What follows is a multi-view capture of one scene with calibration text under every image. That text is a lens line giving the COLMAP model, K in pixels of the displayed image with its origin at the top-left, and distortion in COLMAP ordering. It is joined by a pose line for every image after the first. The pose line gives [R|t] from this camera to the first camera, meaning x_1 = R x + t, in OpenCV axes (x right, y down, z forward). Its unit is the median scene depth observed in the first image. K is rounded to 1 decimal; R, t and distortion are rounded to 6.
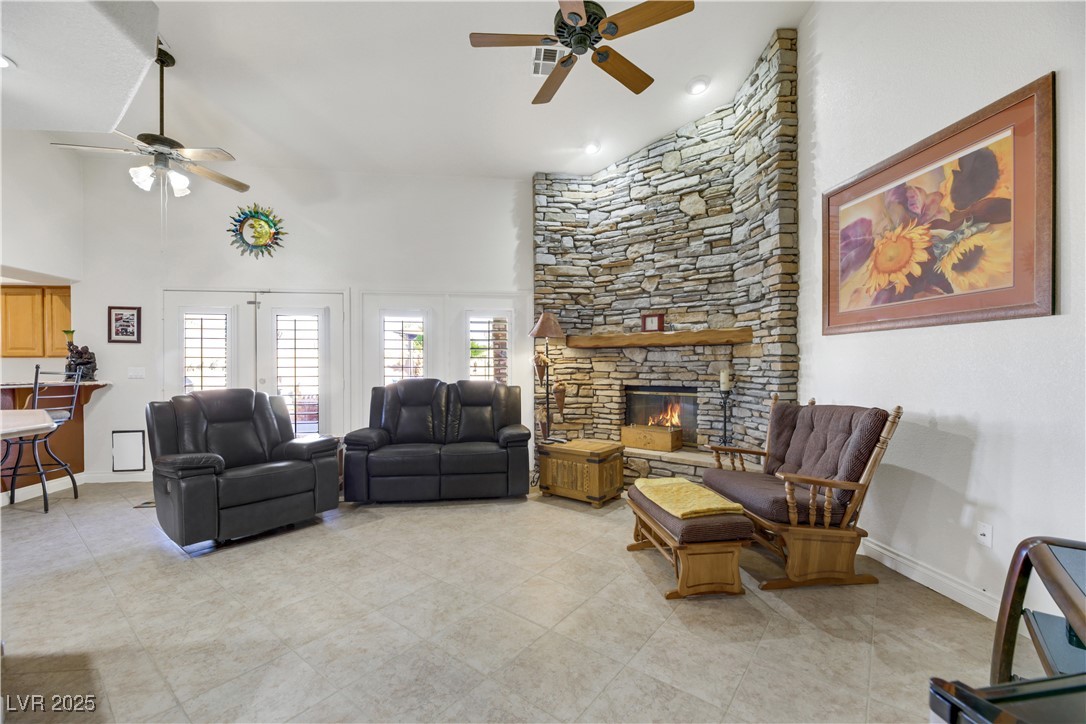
lens RADIAL K [[442.5, 0, 544.5], [0, 442.5, 367.6], [0, 0, 1]] dist [-0.000657, -0.000512]
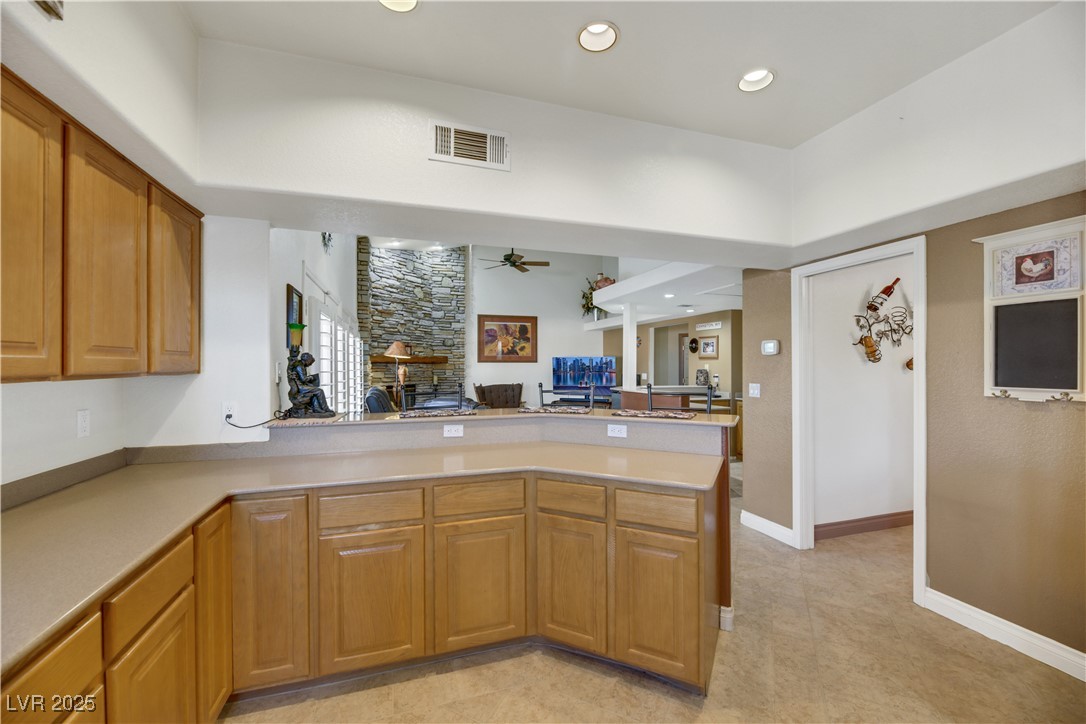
lens RADIAL K [[435.6, 0, 543.2], [0, 435.6, 367.5], [0, 0, 1]] dist [-0.007314, -0.000215]
pose [[-0.196869, -0.002341, 0.980427, -1.659046], [0.005885, 0.999976, 0.003569, -0.033415], [-0.980412, 0.006472, -0.196851, 0.817919]]
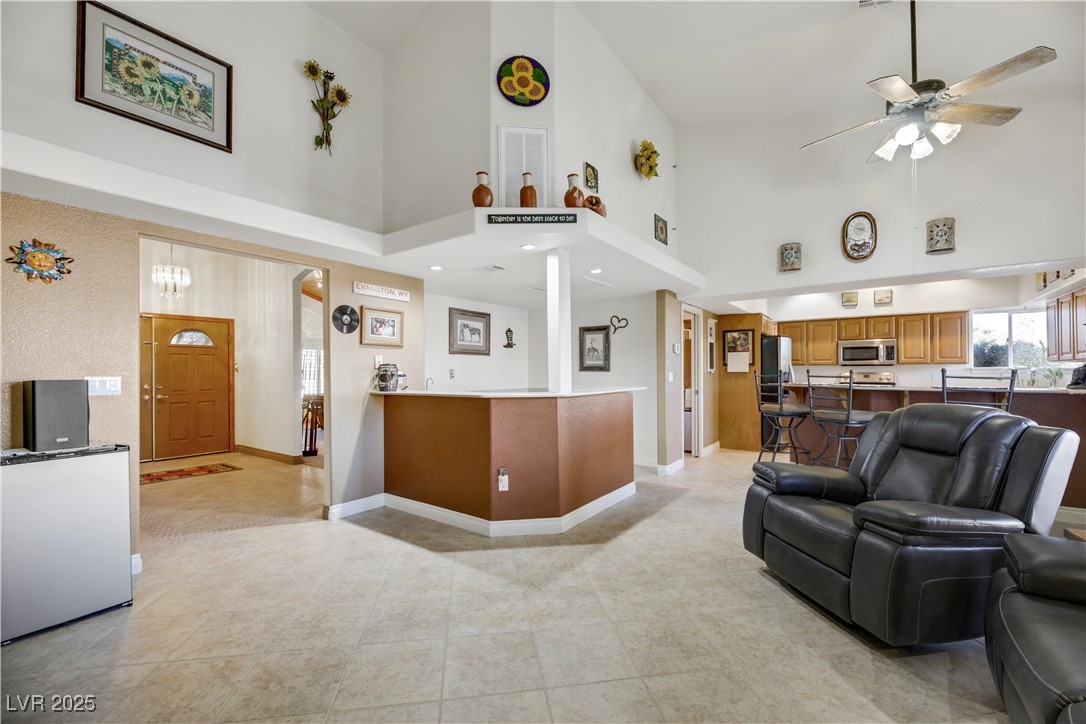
lens RADIAL K [[440.7, 0, 539.3], [0, 440.7, 371.0], [0, 0, 1]] dist [0.000496, -0.003903]
pose [[-0.684167, 0.002603, -0.729321, 0.147295], [0.002985, 0.999995, 0.000768, -0.003694], [0.729320, -0.001652, -0.684171, 0.823142]]
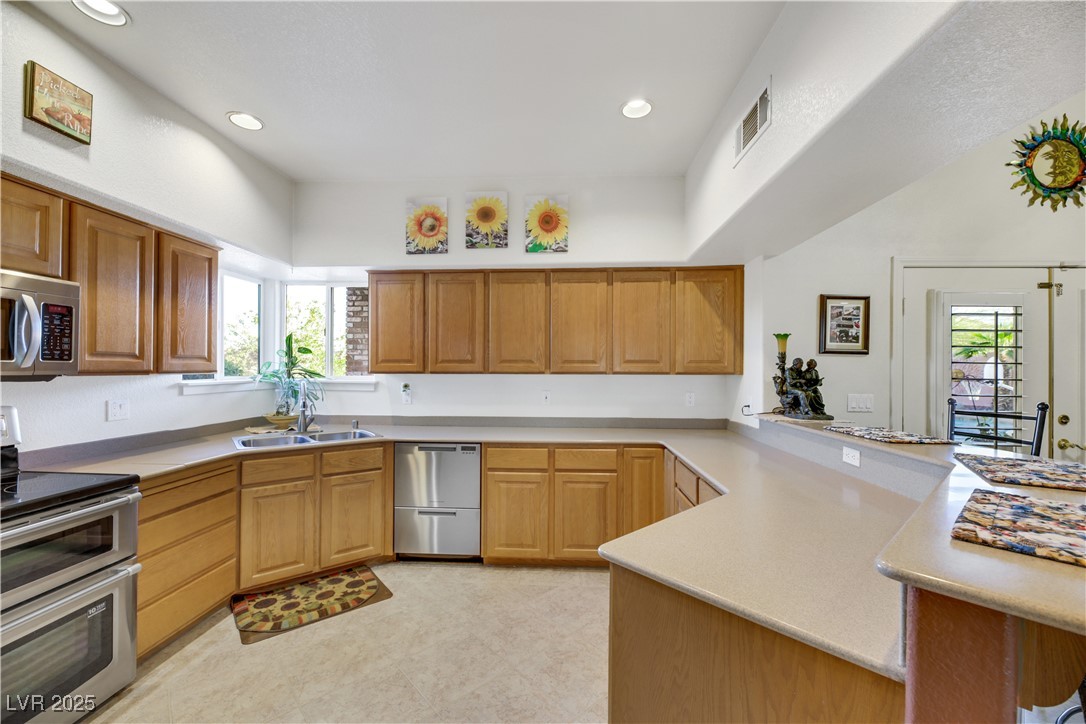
lens RADIAL K [[435.6, 0, 543.2], [0, 435.6, 367.5], [0, 0, 1]] dist [-0.007314, -0.000215]
pose [[0.985203, 0.007731, -0.171219, -1.313503], [-0.008885, 0.999943, -0.005975, -0.031375], [0.171163, 0.007408, 0.985215, 0.352095]]
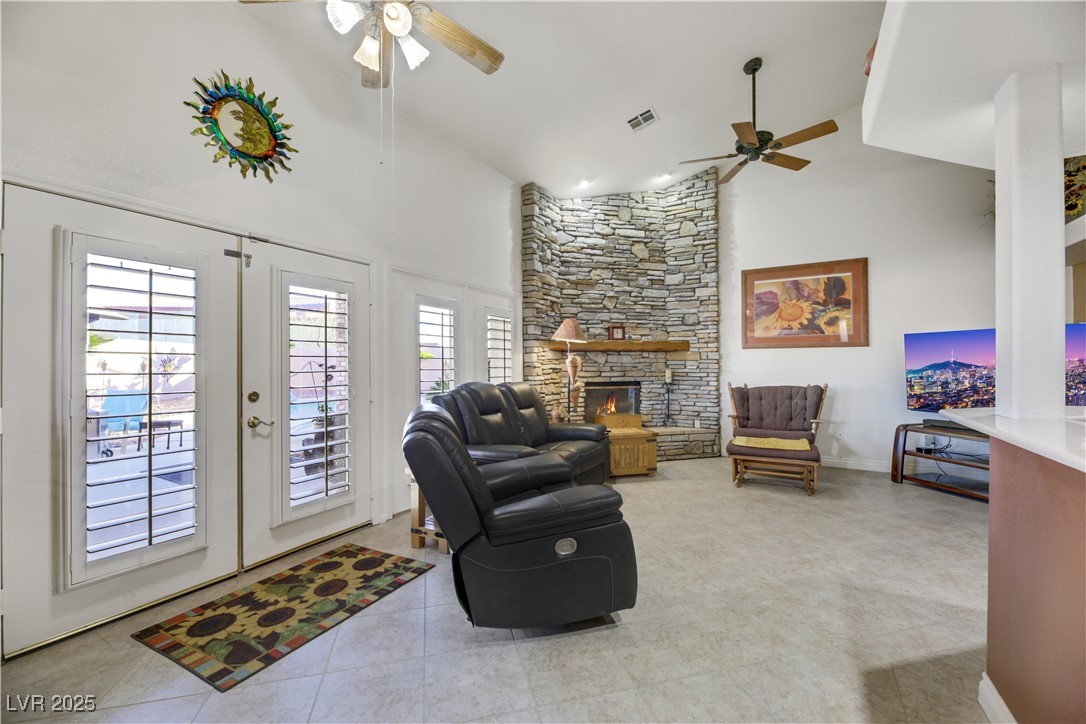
lens RADIAL K [[435.4, 0, 542.0], [0, 435.4, 360.4], [0, 0, 1]] dist [-0.000244, -0.000130]
pose [[0.606789, 0.005190, 0.794846, -0.923685], [0.007713, 0.999893, -0.012417, -0.006749], [-0.794825, 0.013665, 0.606684, 0.406802]]
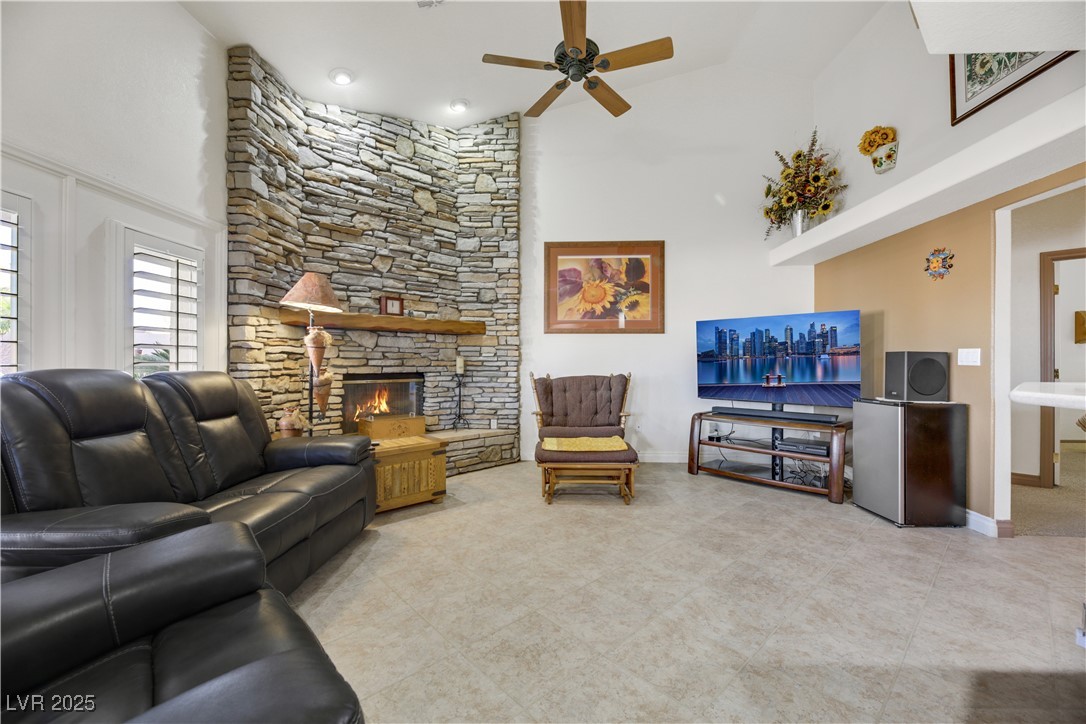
lens RADIAL K [[437.8, 0, 542.2], [0, 437.8, 359.9], [0, 0, 1]] dist [-0.002474, -0.000600]
pose [[0.164914, 0.005037, 0.986295, -0.638334], [0.003330, 0.999978, -0.005664, 0.020425], [-0.986302, 0.004218, 0.164894, 0.538427]]
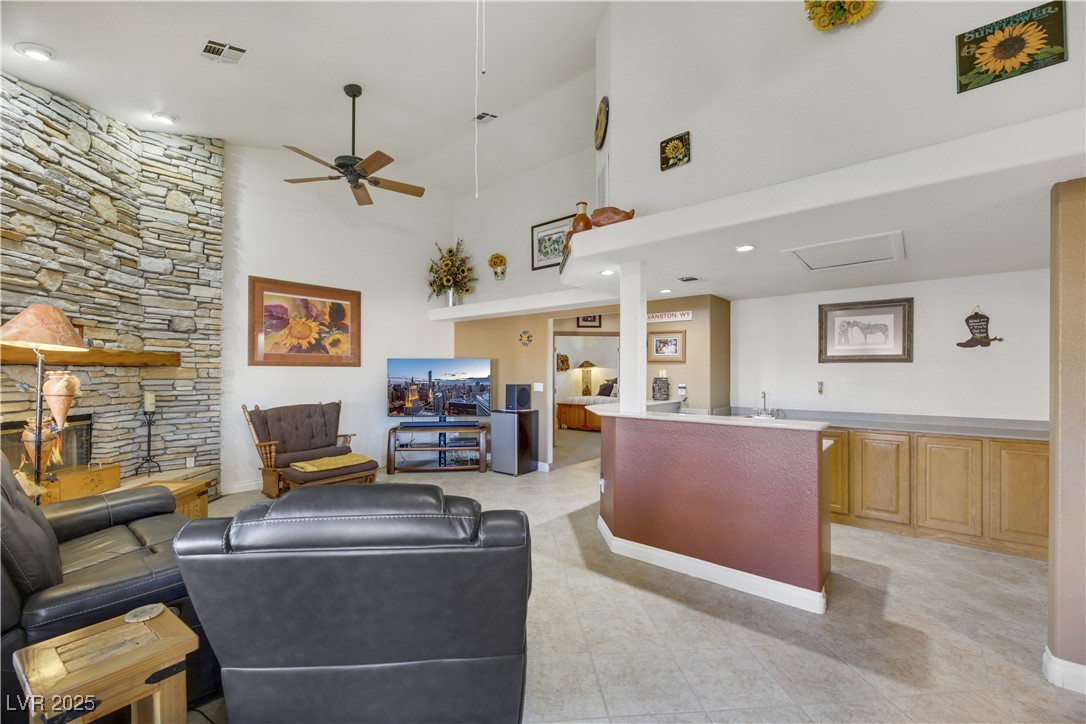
lens RADIAL K [[440.7, 0, 539.3], [0, 440.7, 371.0], [0, 0, 1]] dist [0.000496, -0.003903]
pose [[-0.679947, 0.002264, 0.733258, -0.883773], [0.003894, 0.999992, 0.000523, -0.035786], [-0.733251, 0.003211, -0.679950, 0.936193]]
